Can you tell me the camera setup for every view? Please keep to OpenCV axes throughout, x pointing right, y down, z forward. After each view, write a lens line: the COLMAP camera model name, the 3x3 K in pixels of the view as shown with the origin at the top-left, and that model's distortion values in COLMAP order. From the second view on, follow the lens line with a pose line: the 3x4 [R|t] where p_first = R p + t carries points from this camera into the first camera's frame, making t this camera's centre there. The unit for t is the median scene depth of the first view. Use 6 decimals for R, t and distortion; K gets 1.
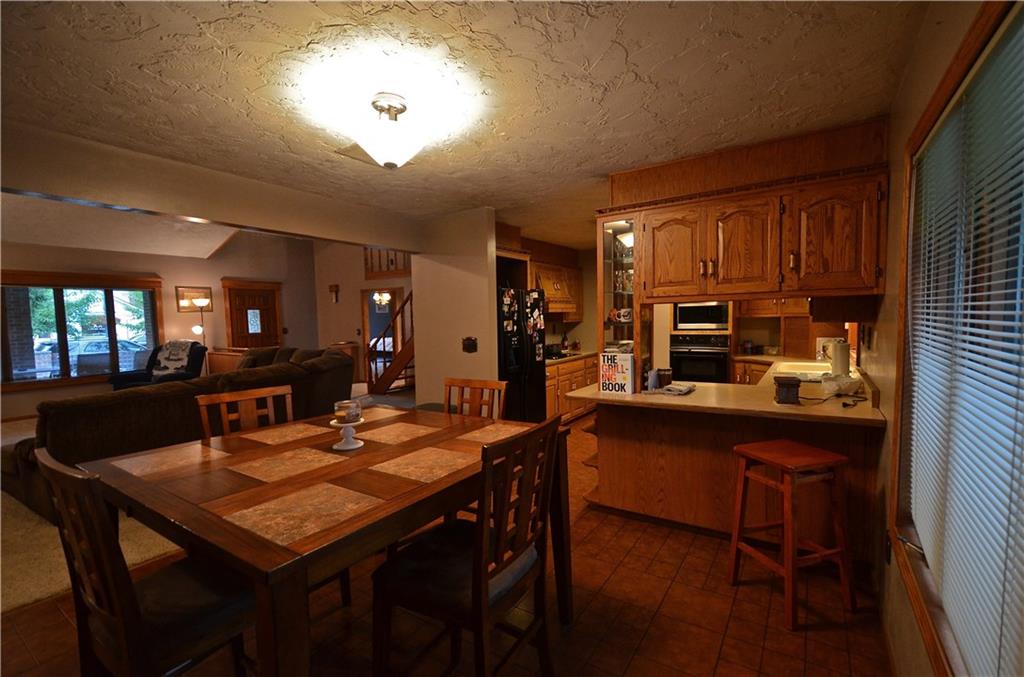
lens RADIAL K [[450.6, 0, 519.0], [0, 450.6, 343.0], [0, 0, 1]] dist [0.003562, 0.000436]
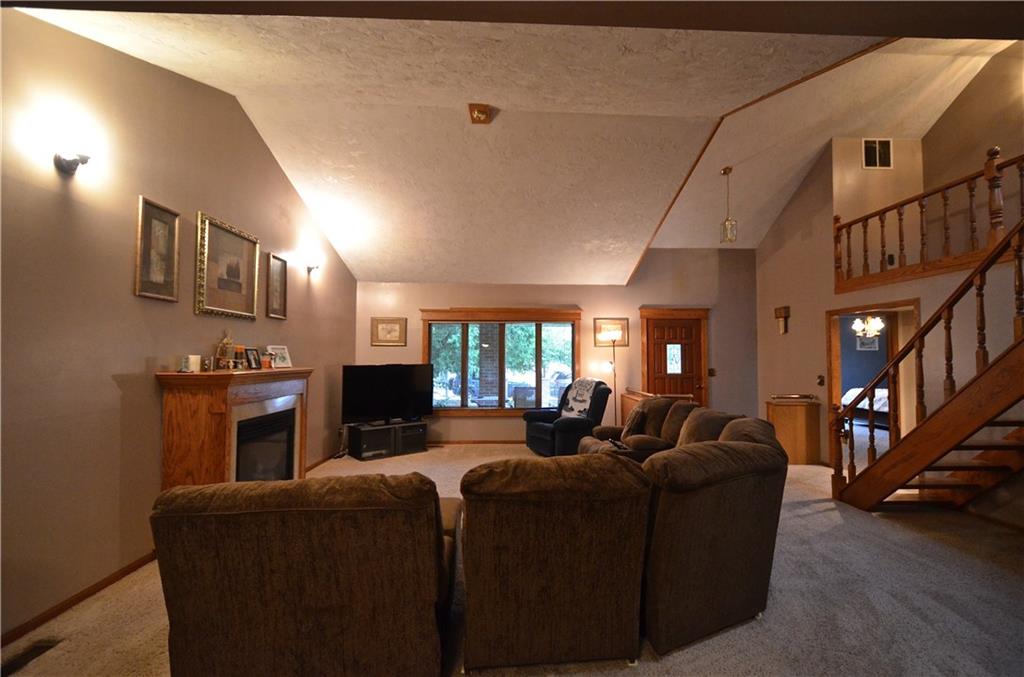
lens RADIAL K [[450.6, 0, 522.8], [0, 450.6, 342.6], [0, 0, 1]] dist [0.003562, 0.000436]
pose [[0.585382, -0.004827, -0.810743, -0.101317], [-0.062865, 0.996701, -0.051325, -0.019390], [0.808317, 0.081013, 0.583147, 0.329987]]
